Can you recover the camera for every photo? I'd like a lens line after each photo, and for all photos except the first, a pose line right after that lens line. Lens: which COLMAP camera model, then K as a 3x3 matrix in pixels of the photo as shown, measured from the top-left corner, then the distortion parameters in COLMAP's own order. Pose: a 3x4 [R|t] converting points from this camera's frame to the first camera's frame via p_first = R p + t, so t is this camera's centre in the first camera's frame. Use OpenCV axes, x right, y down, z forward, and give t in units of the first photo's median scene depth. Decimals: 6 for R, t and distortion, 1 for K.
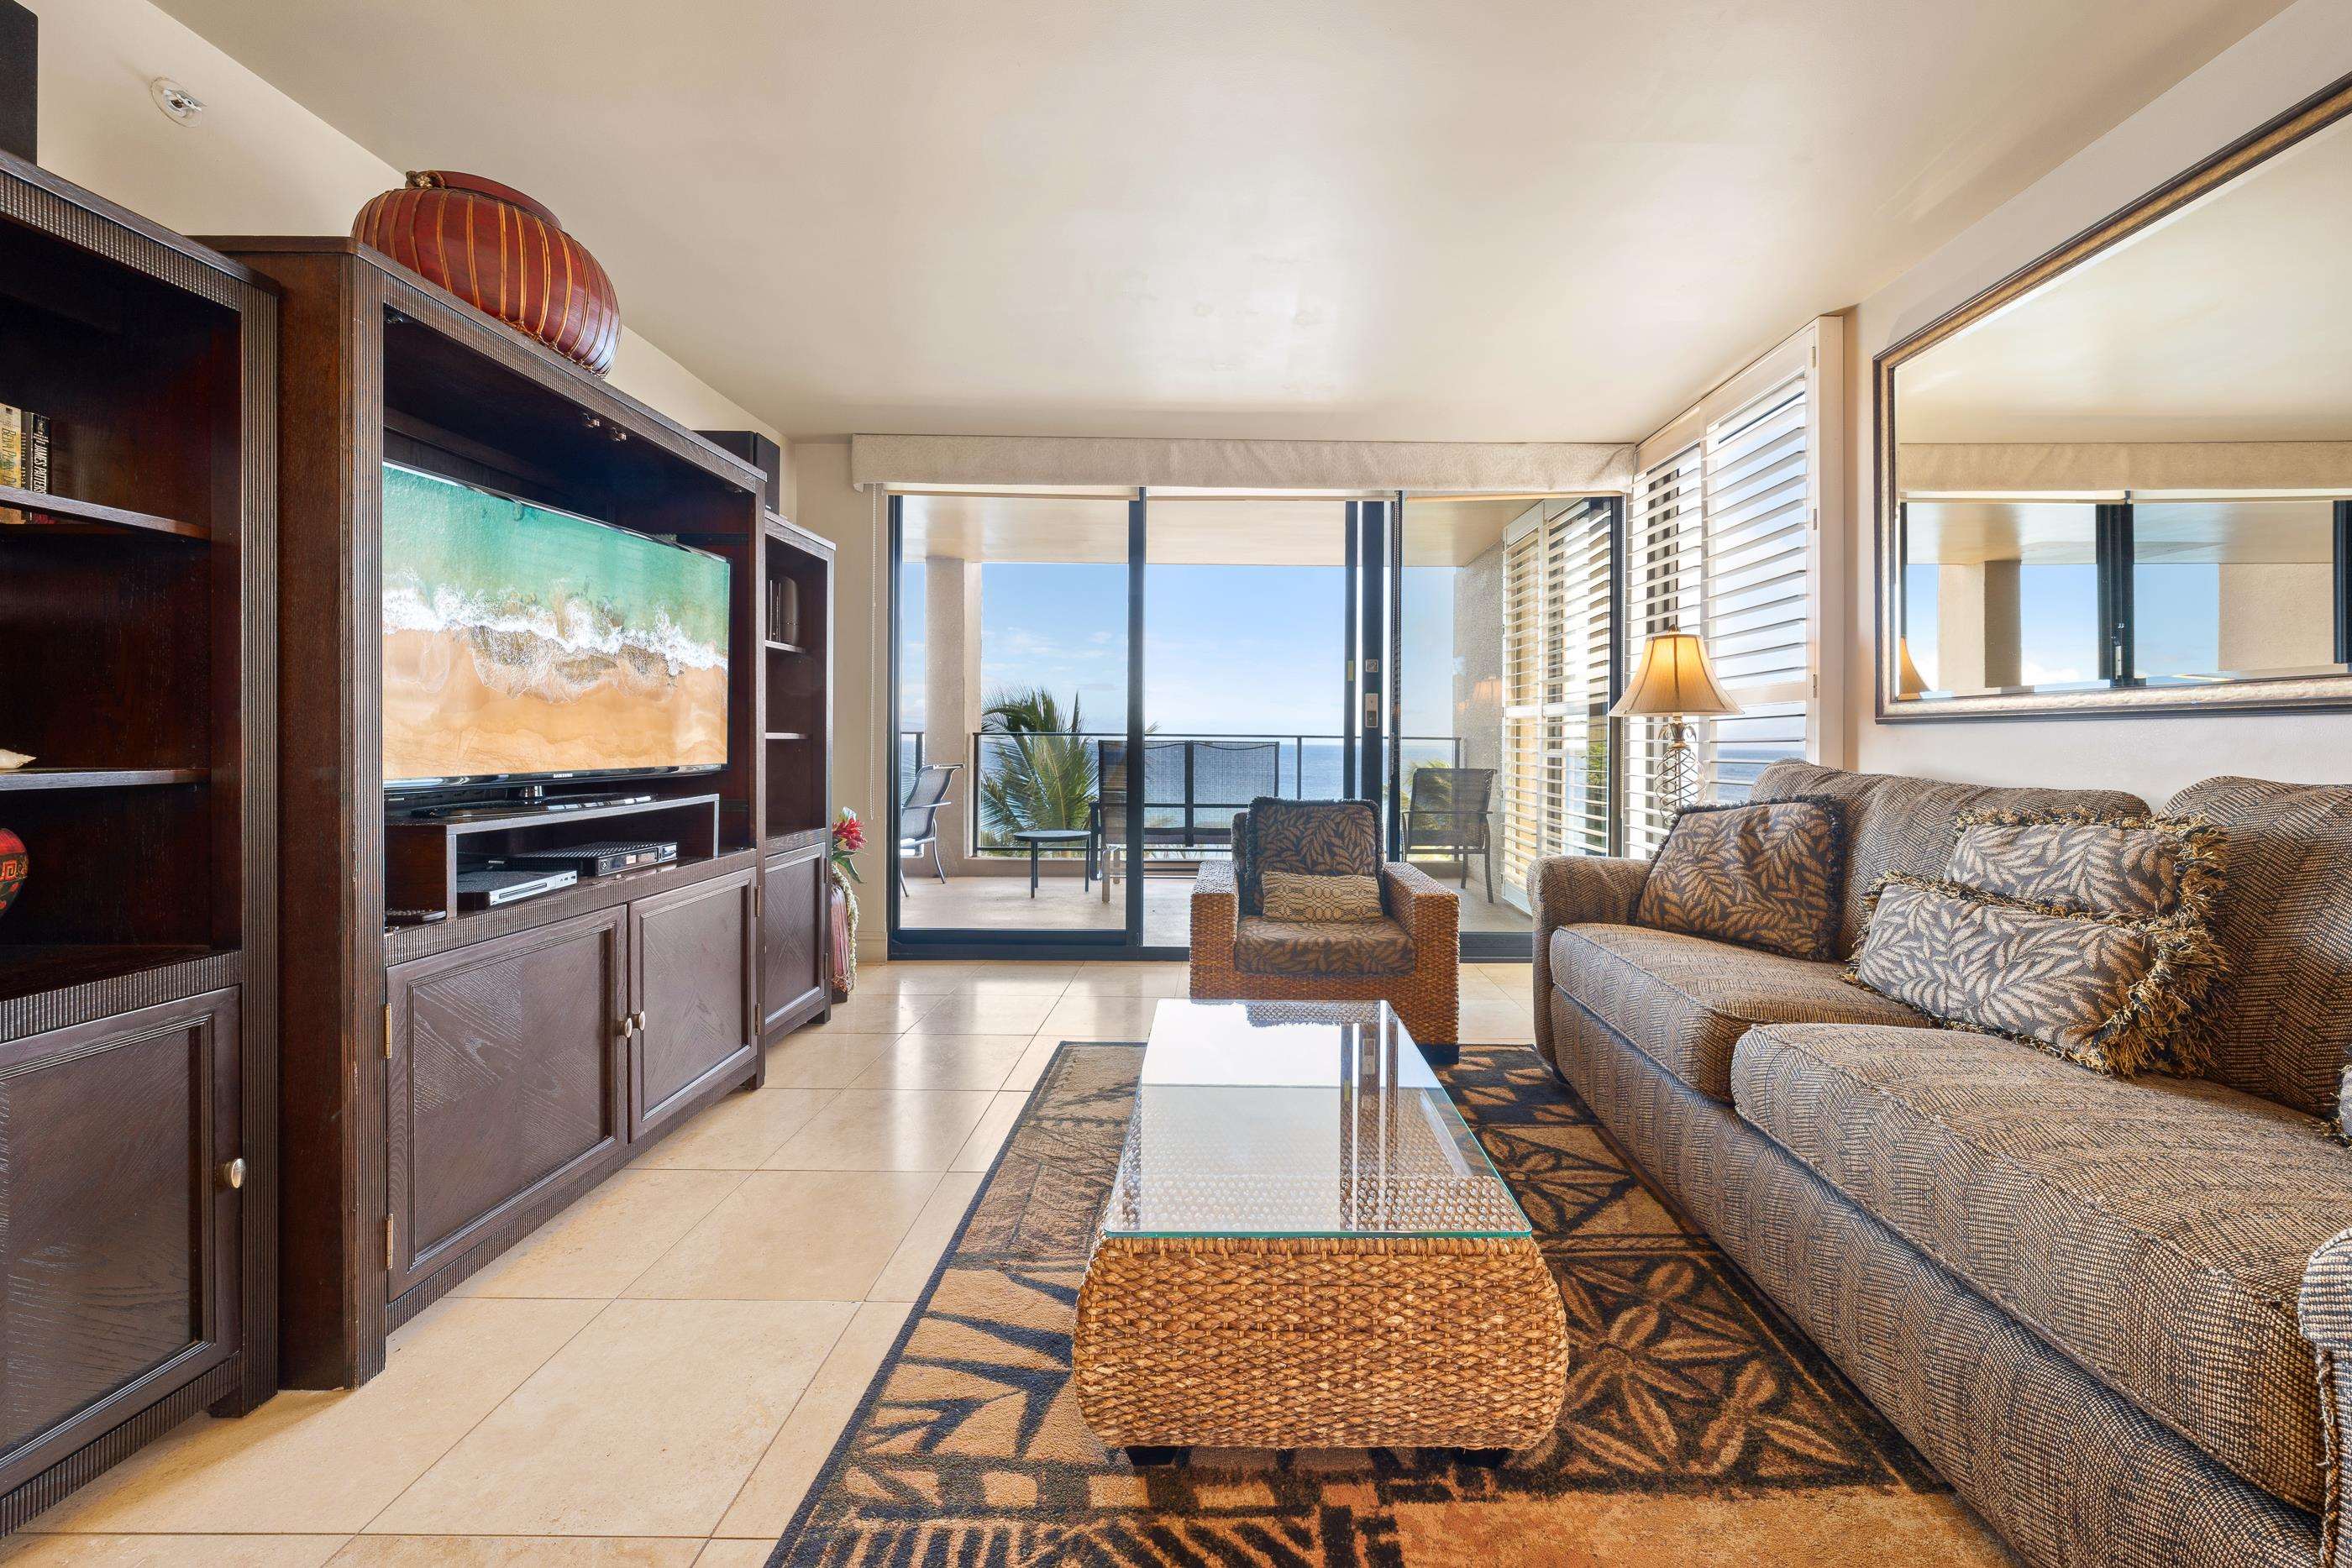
lens RADIAL K [[829.5, 0, 1232.5], [0, 829.5, 738.3], [0, 0, 1]] dist [-0.001919, -0.000020]
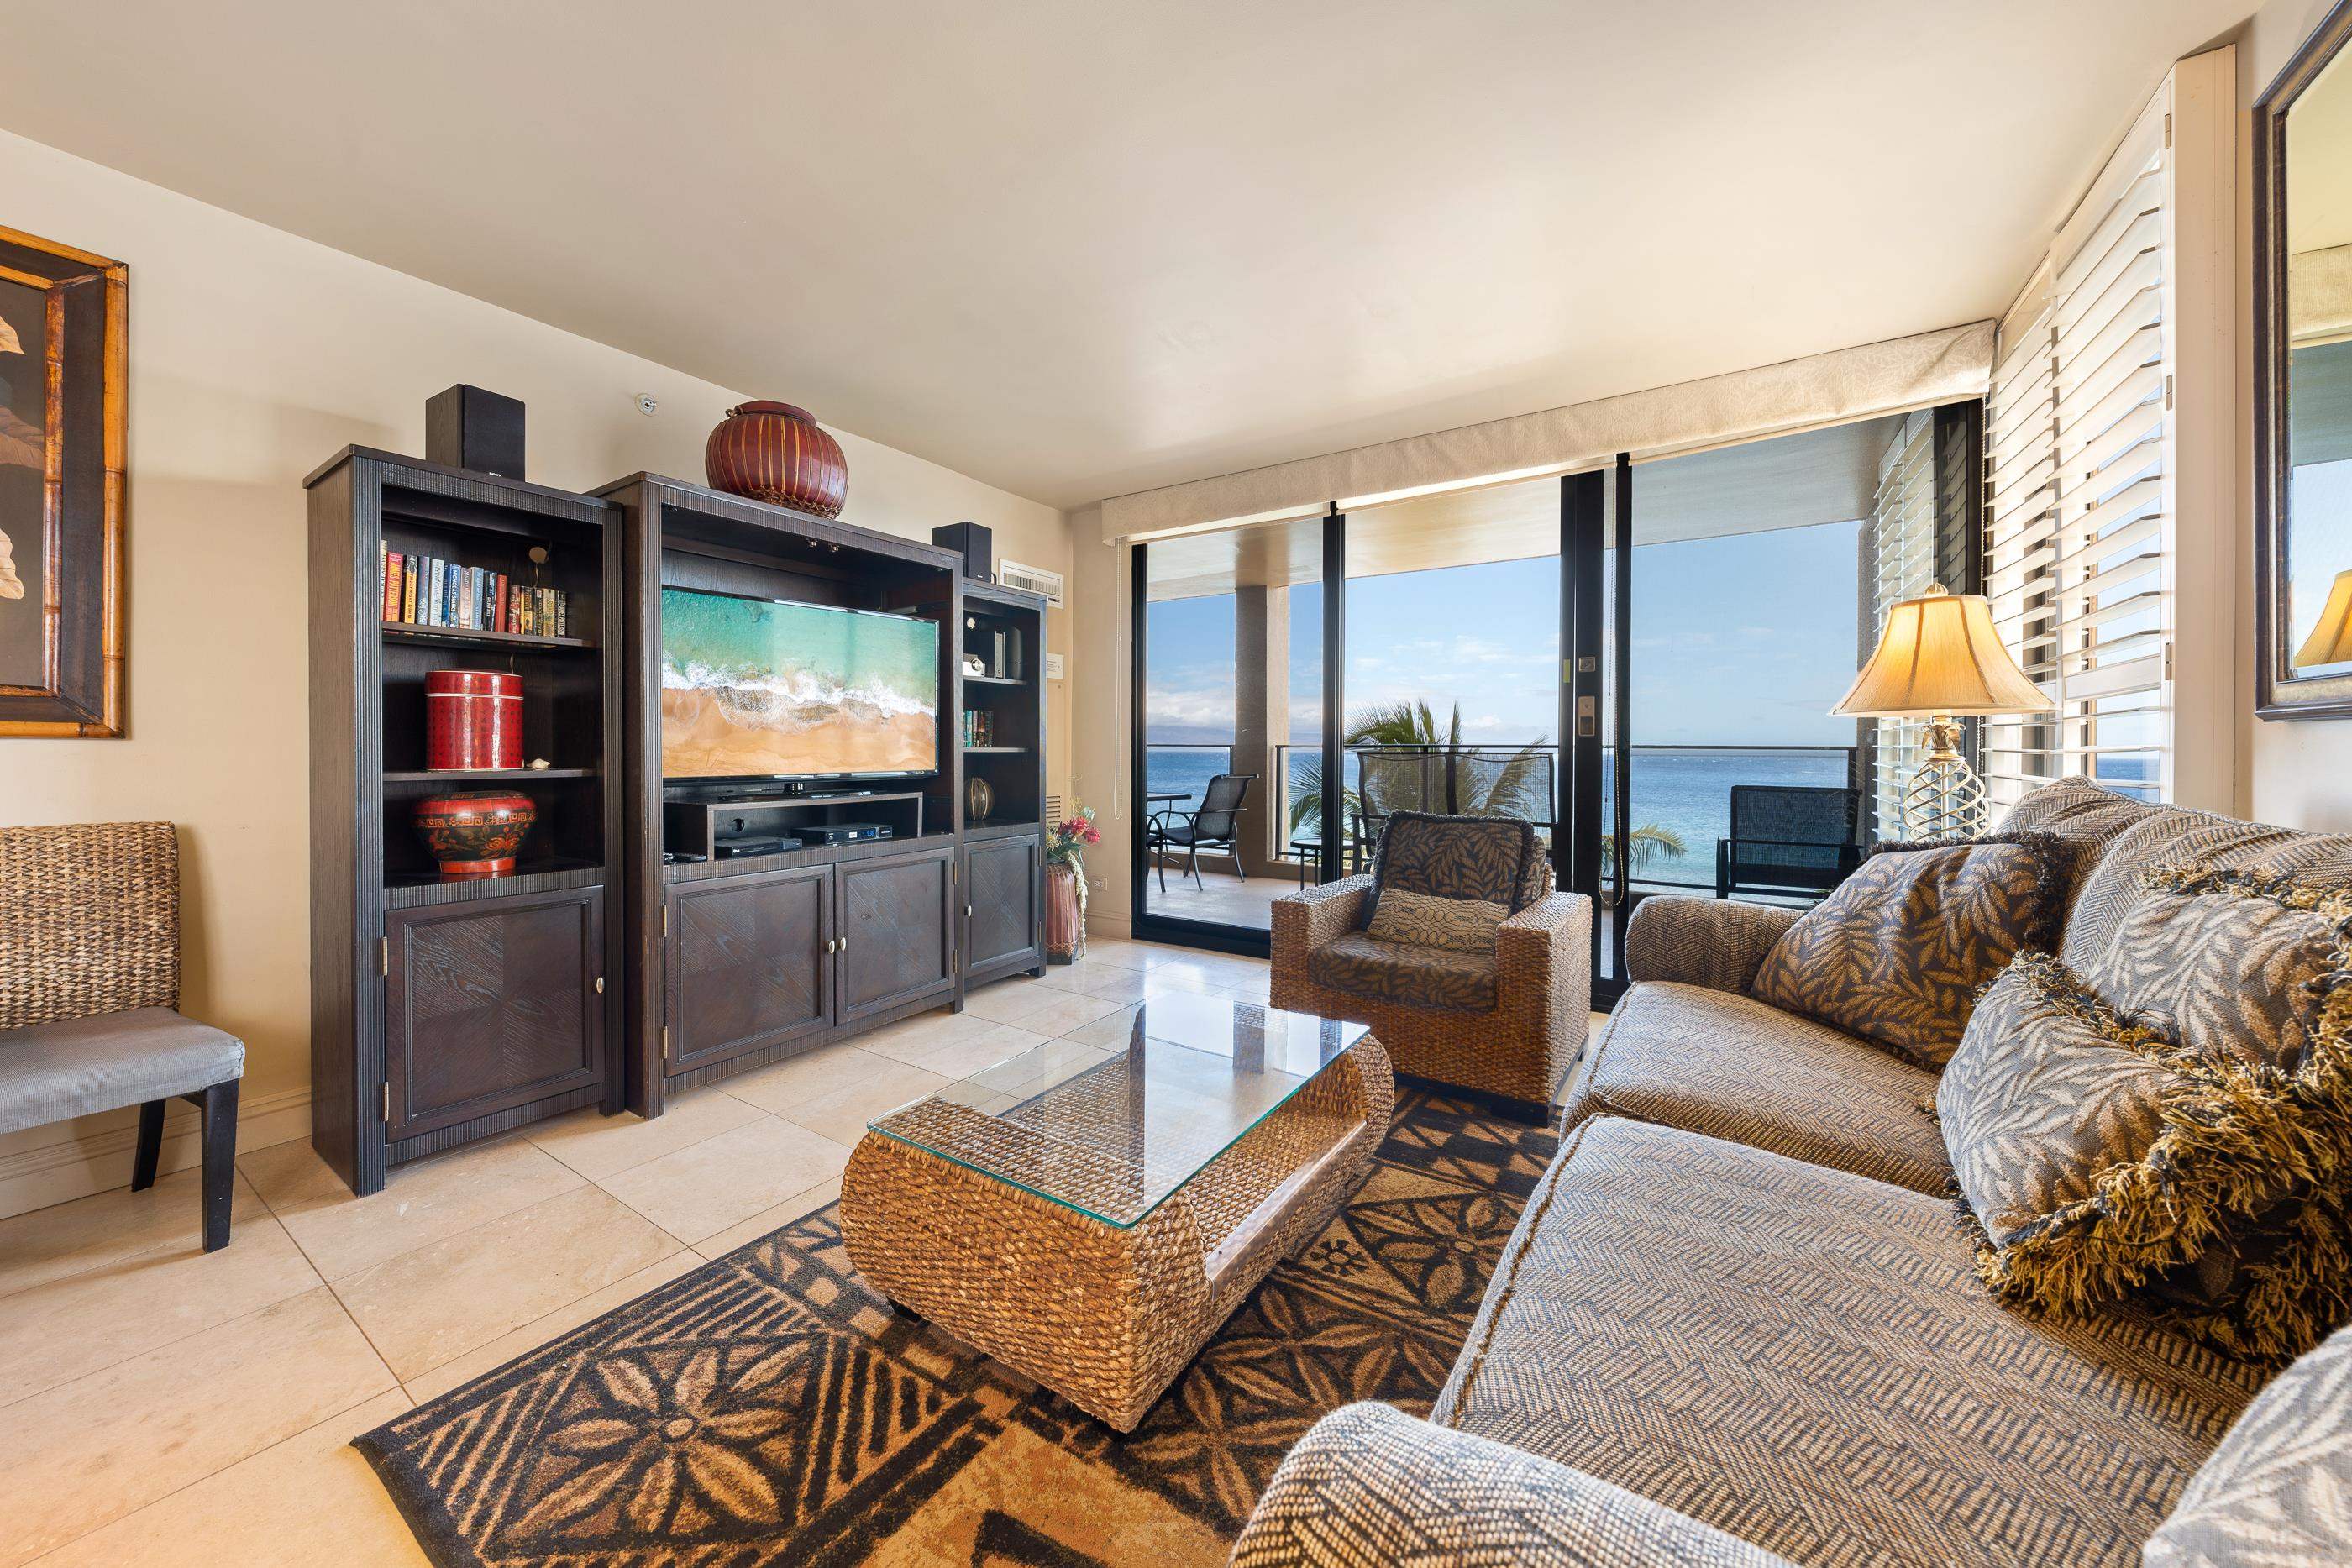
lens RADIAL K [[829.7, 0, 1178.0], [0, 829.7, 750.4], [0, 0, 1]] dist [-0.003598, -0.000315]
pose [[0.832622, -0.004280, -0.553825, 0.499043], [0.004806, 0.999988, -0.000502, 0.000399], [0.553821, -0.002244, 0.832633, 0.086669]]
